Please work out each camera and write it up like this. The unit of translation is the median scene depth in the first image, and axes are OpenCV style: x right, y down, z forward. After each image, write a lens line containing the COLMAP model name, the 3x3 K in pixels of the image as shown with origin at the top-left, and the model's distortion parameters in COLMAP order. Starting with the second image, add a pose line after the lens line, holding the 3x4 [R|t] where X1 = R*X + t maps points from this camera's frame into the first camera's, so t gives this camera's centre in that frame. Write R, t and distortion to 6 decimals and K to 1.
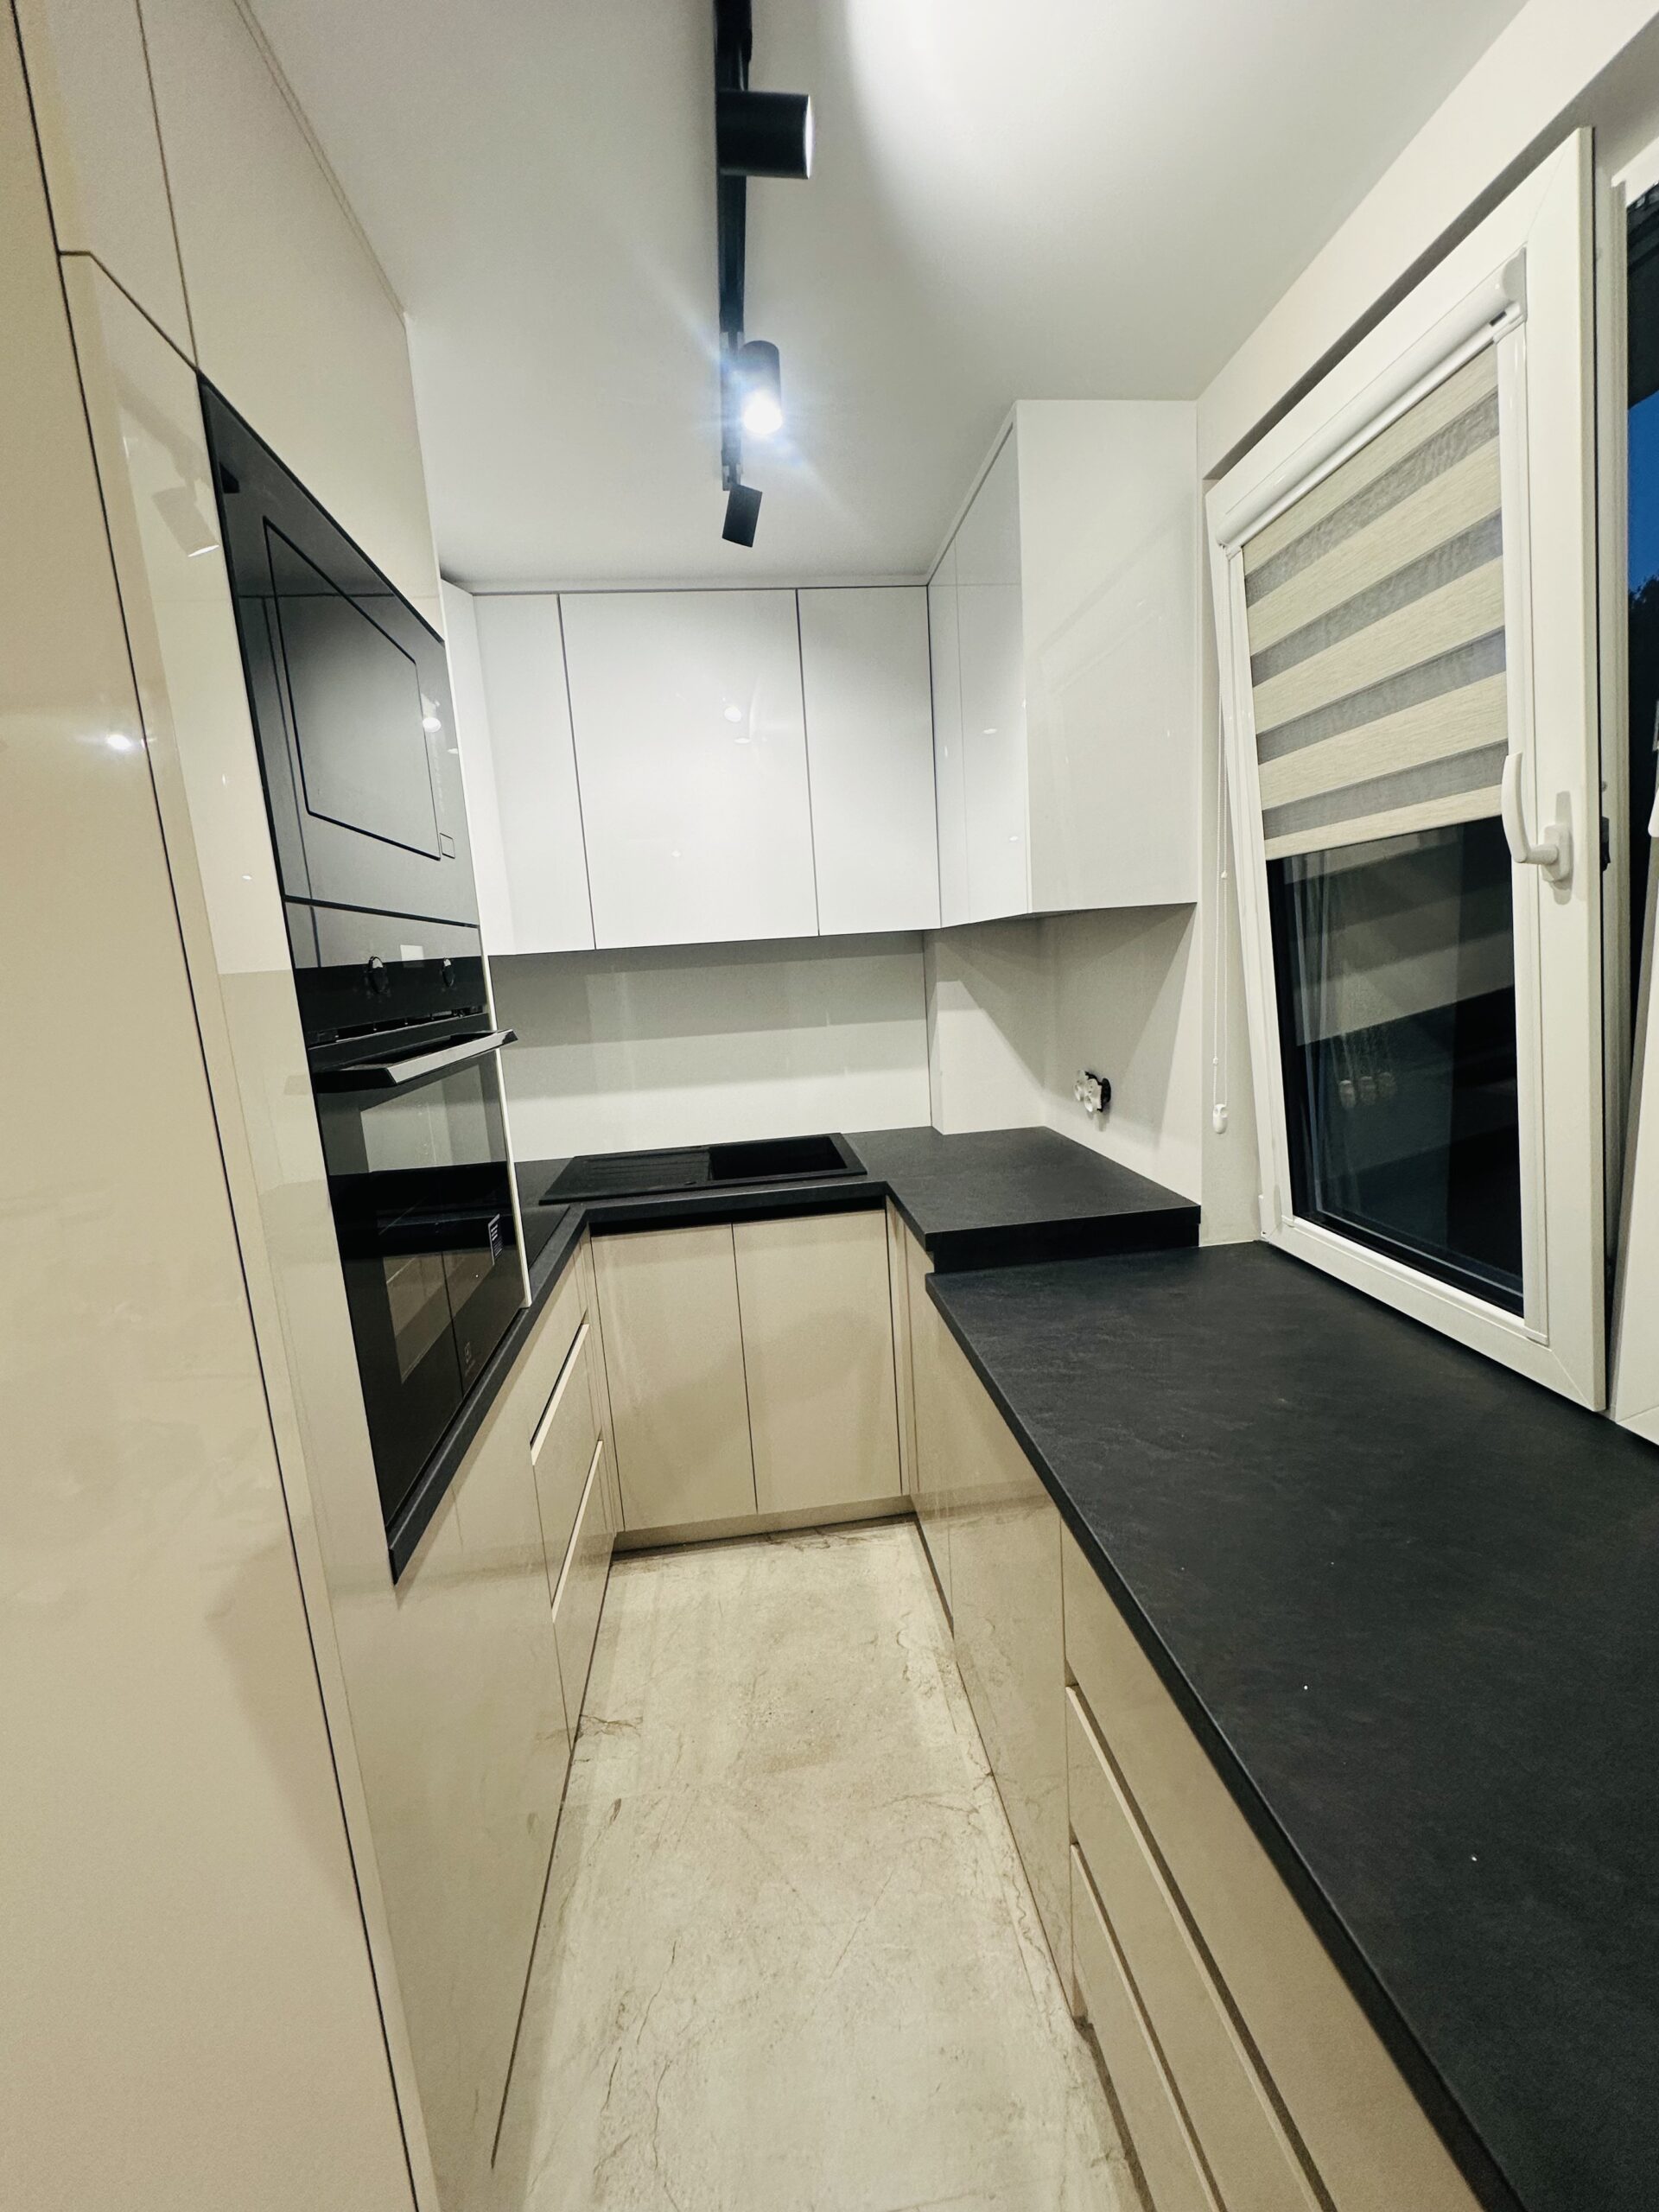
lens RADIAL K [[886.2, 0, 832.1], [0, 886.2, 1111.2], [0, 0, 1]] dist [-0.002383, 0.000546]
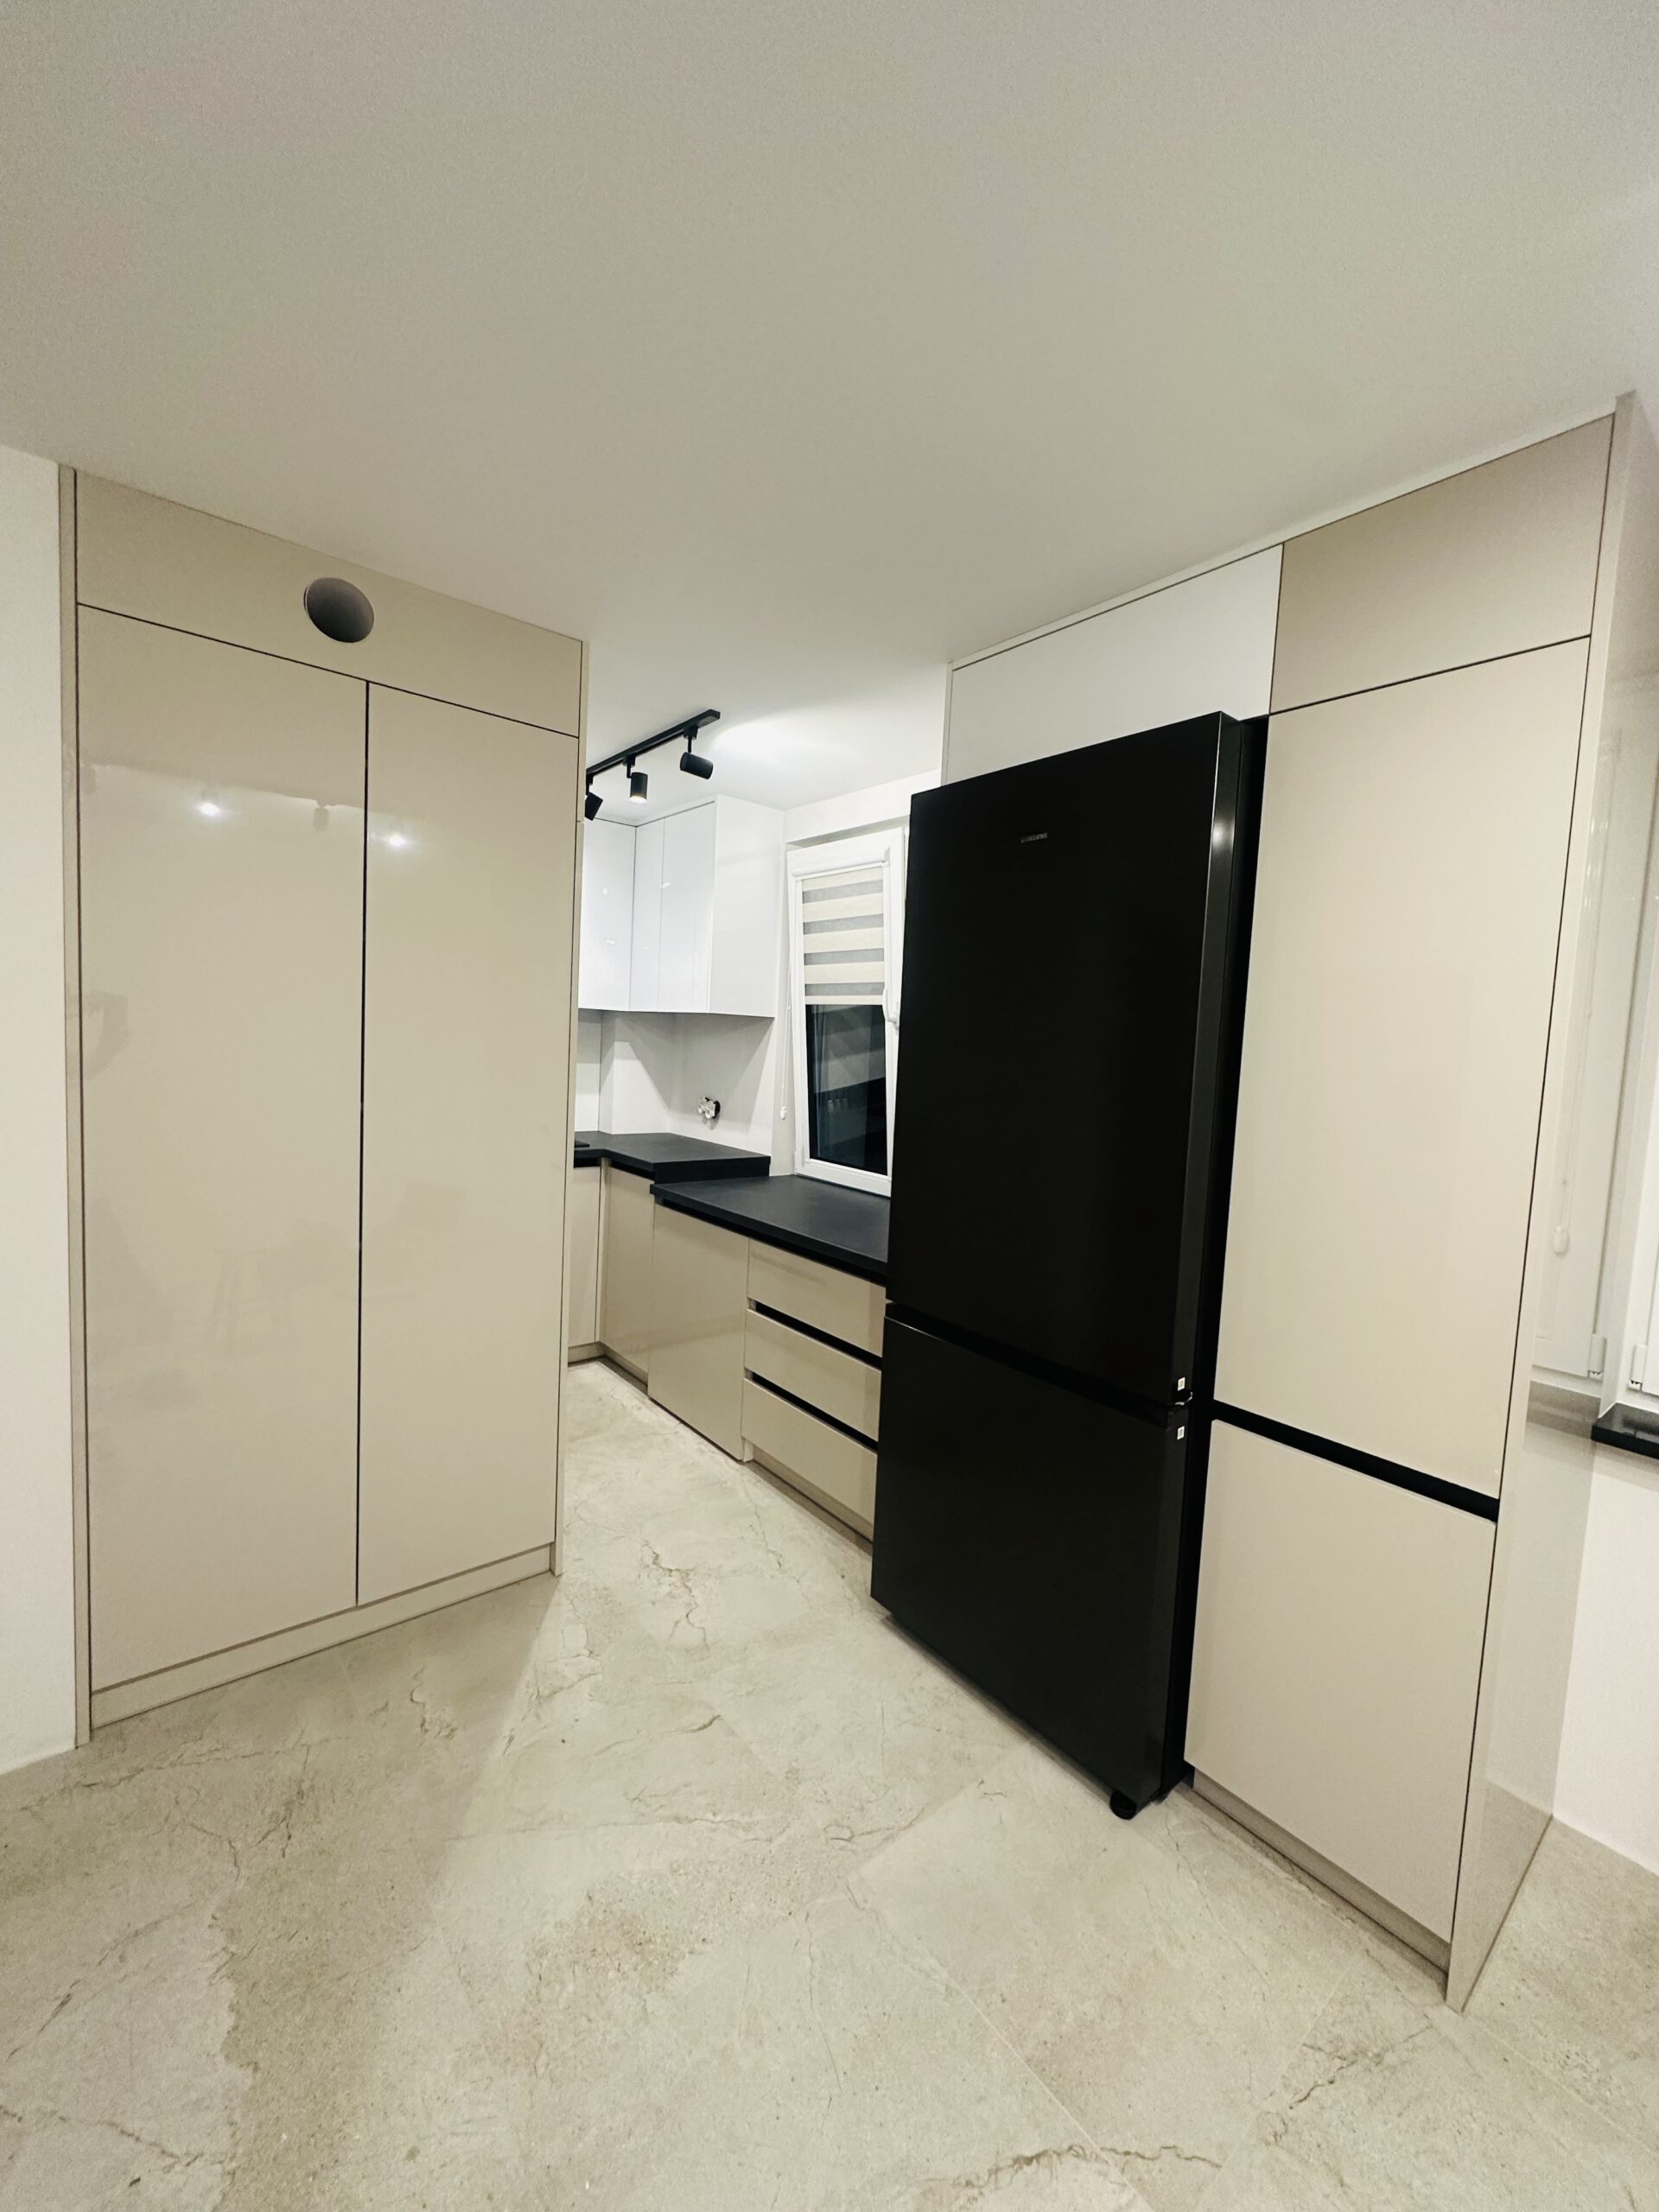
lens RADIAL K [[886.2, 0, 834.1], [0, 886.2, 1100.8], [0, 0, 1]] dist [-0.002383, 0.000546]
pose [[0.835871, 0.074813, 0.543804, -0.670148], [-0.016317, 0.993618, -0.111613, 0.222175], [-0.548684, 0.084421, 0.831757, -0.932325]]
